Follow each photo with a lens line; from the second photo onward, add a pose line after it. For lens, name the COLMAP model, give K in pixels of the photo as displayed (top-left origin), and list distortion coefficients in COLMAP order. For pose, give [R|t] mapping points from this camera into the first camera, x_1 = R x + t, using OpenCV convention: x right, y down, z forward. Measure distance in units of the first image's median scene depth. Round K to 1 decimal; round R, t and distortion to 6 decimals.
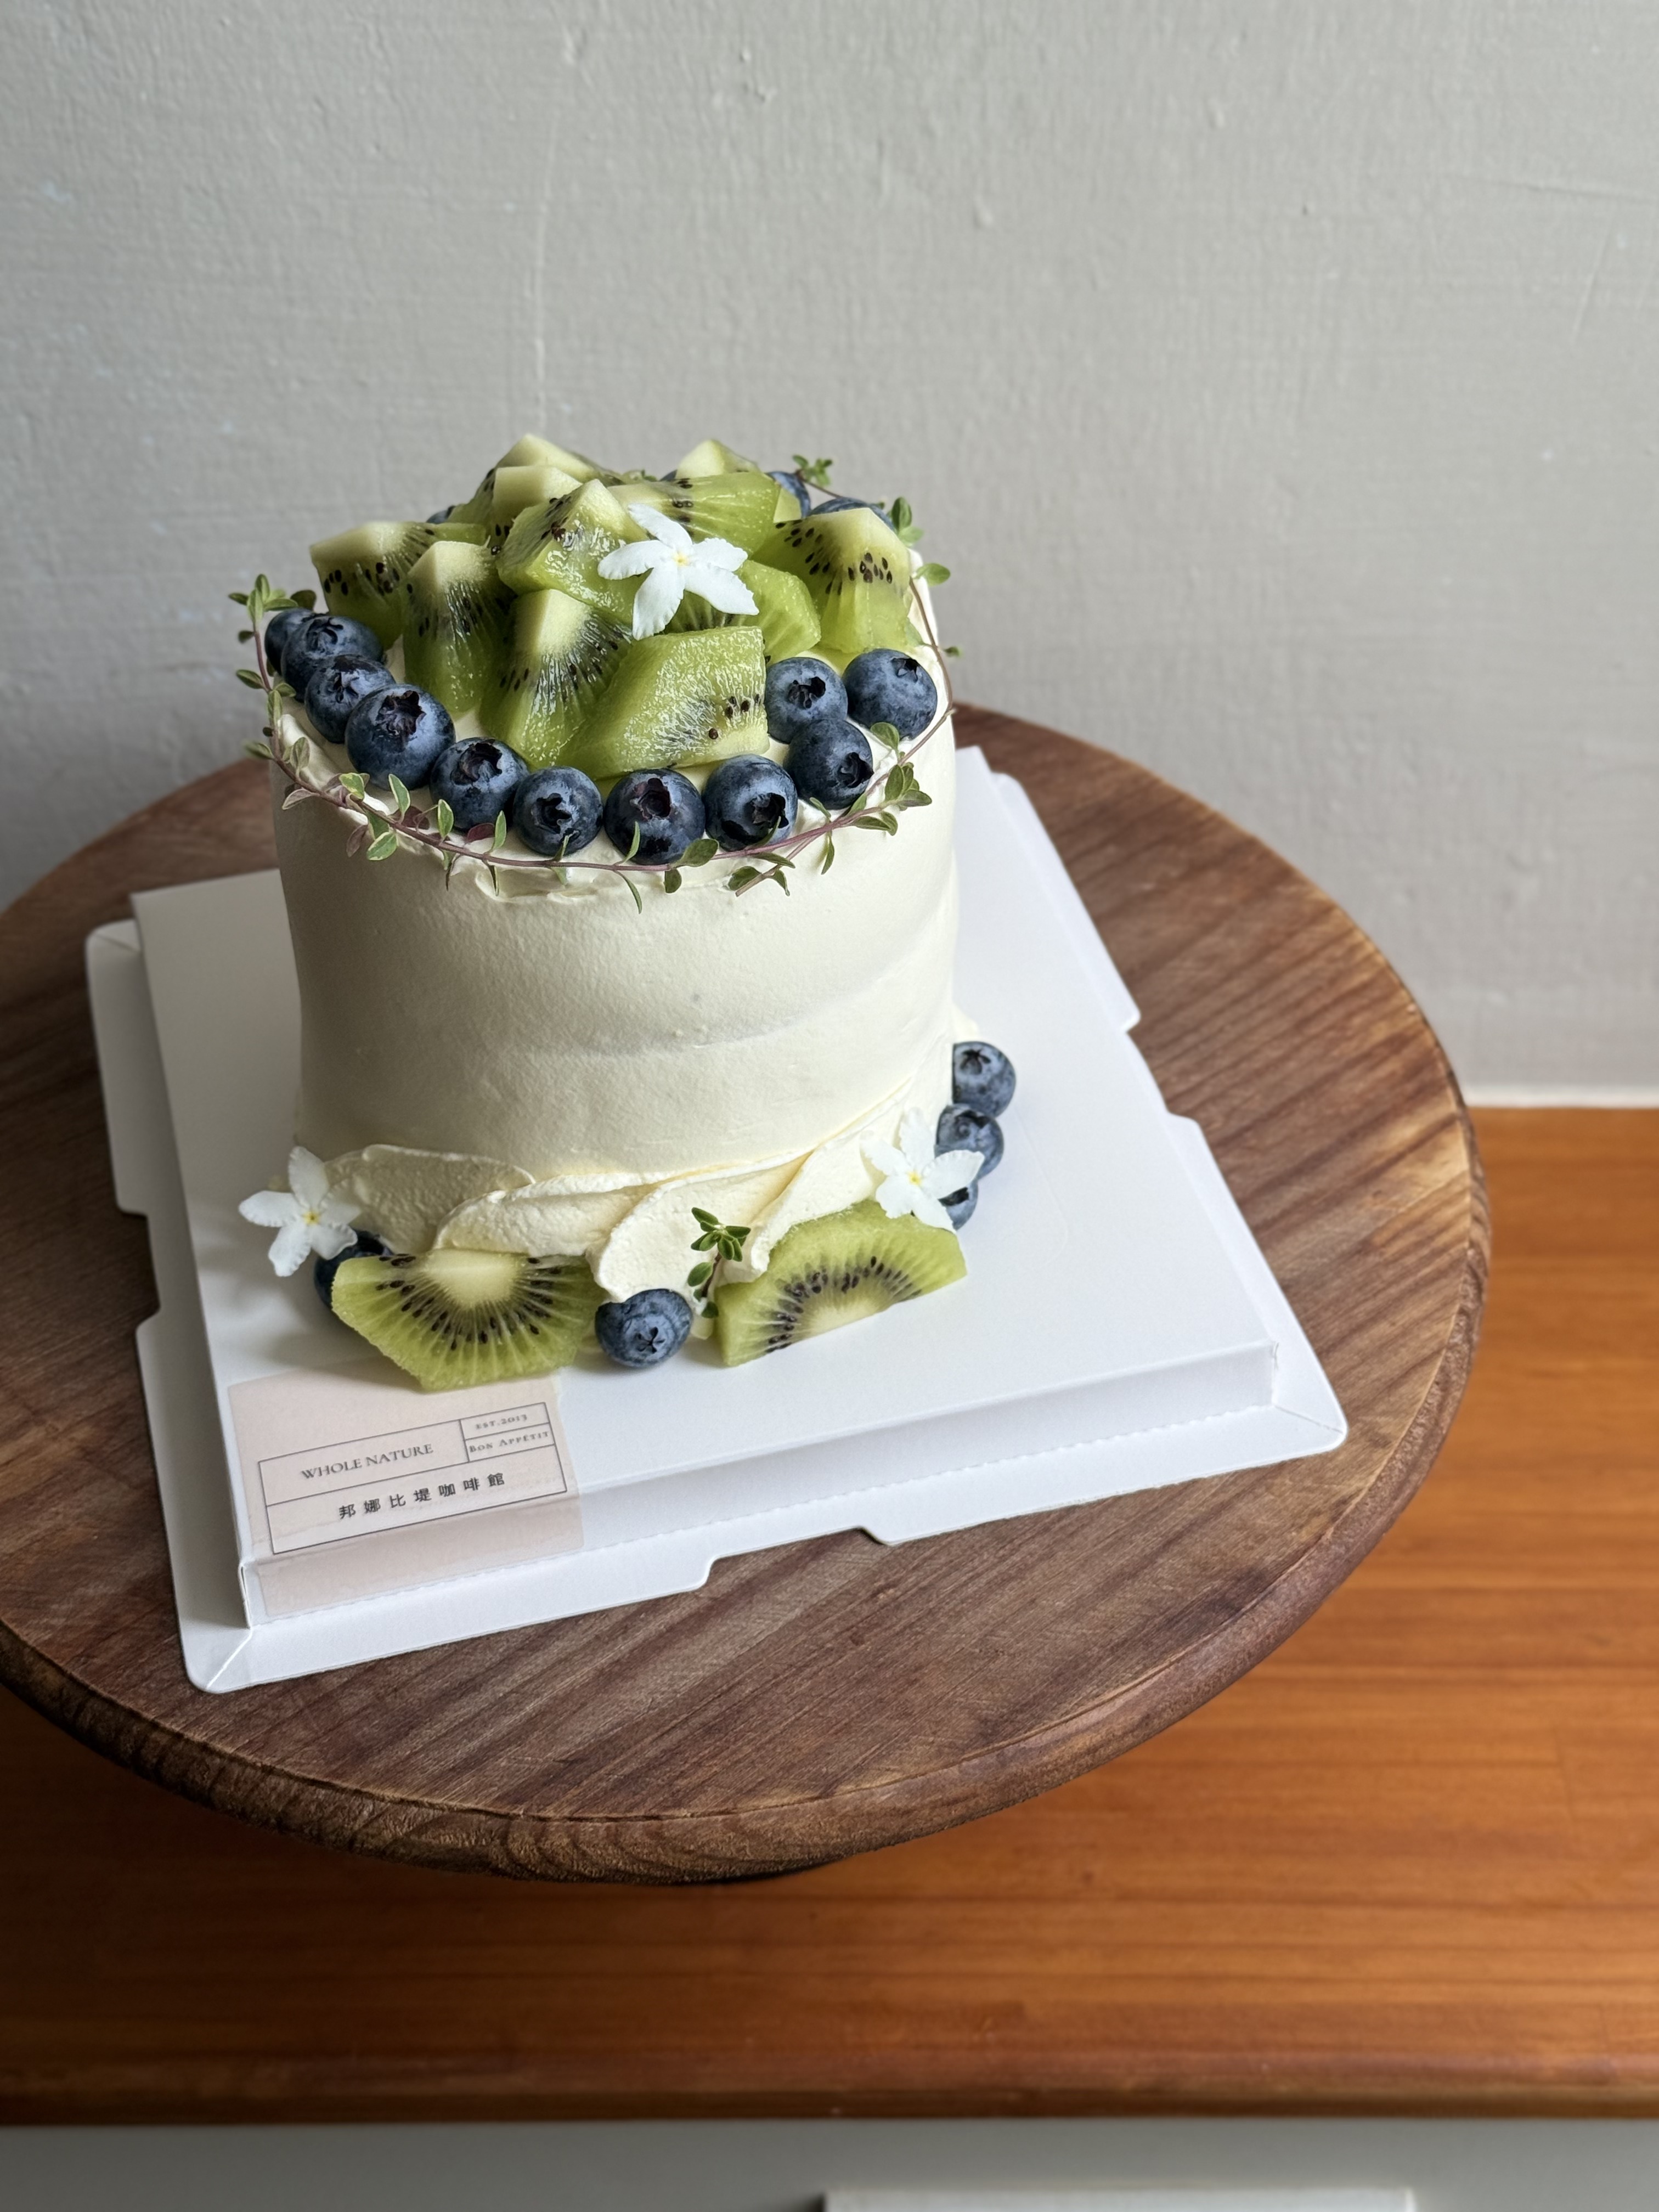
lens RADIAL K [[3078.3, 0, 823.6], [0, 3078.3, 1100.3], [0, 0, 1]] dist [0.072684, 0.000000]
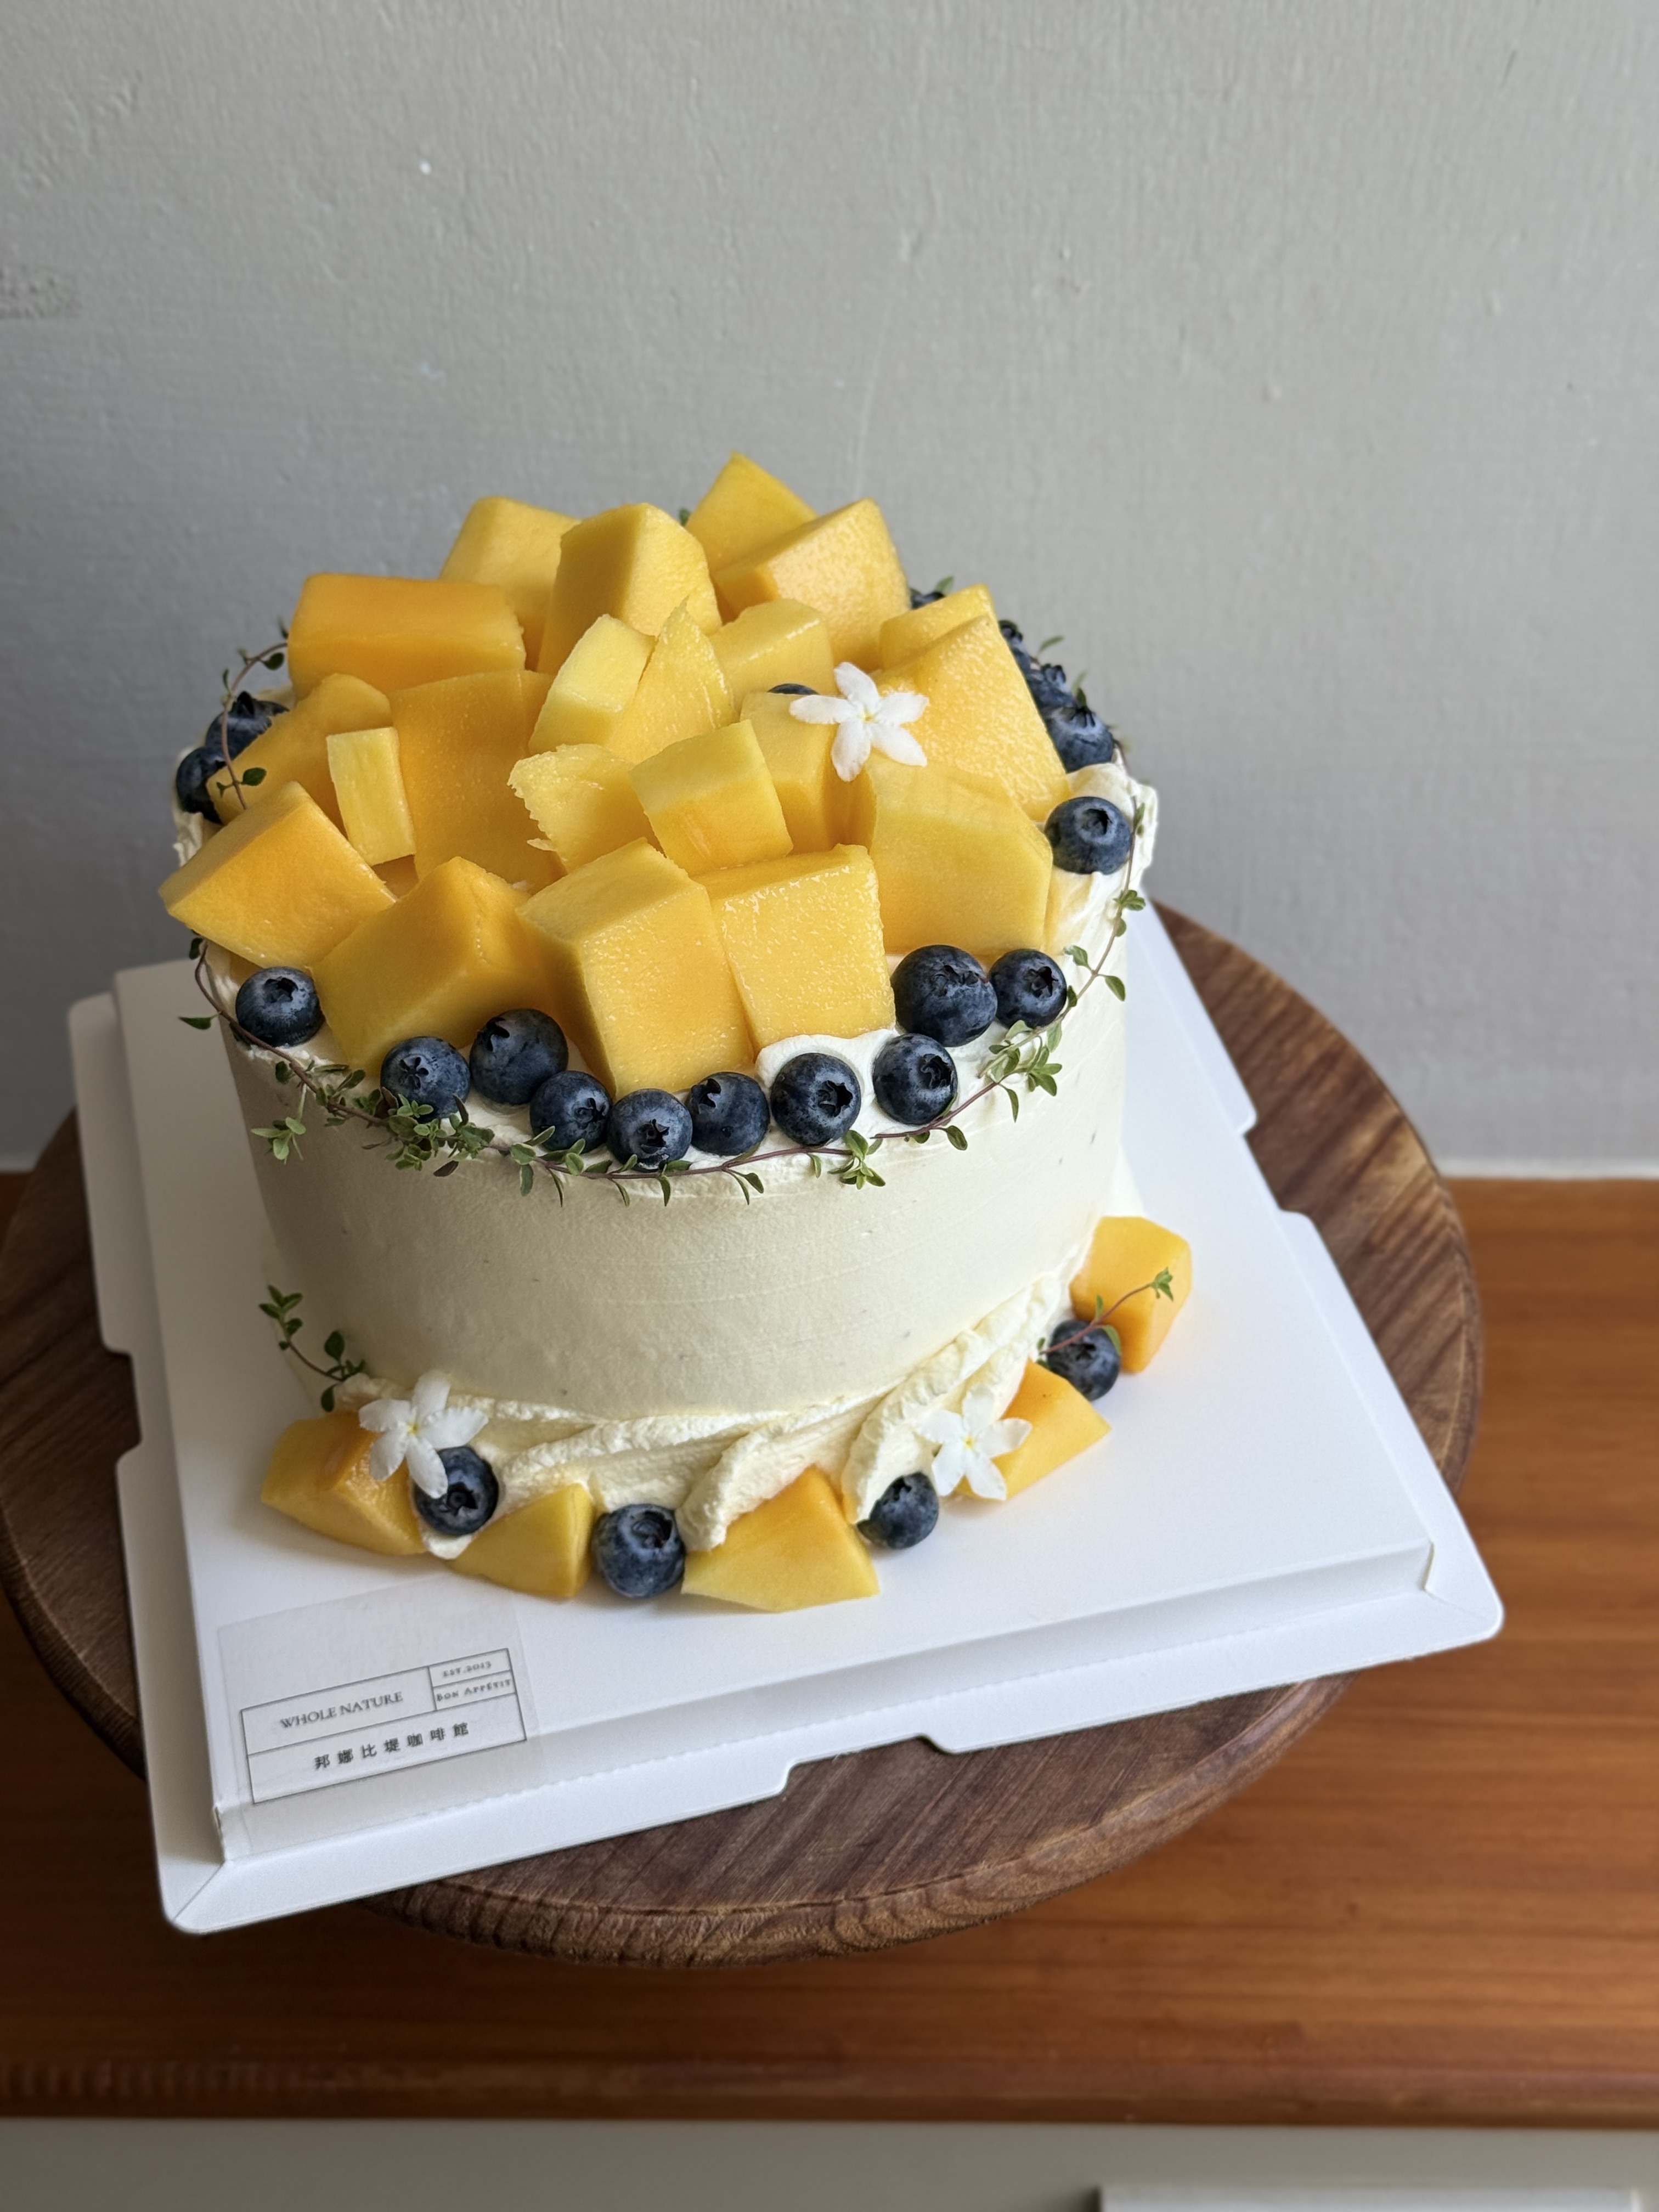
lens RADIAL K [[3078.3, 0, 827.9], [0, 3078.3, 1112.3], [0, 0, 1]] dist [0.072684, 0.000000]
pose [[0.999776, 0.007383, -0.019836, -0.083216], [-0.007121, 0.999887, 0.013250, -0.045094], [0.019931, -0.013105, 0.999715, -0.099696]]
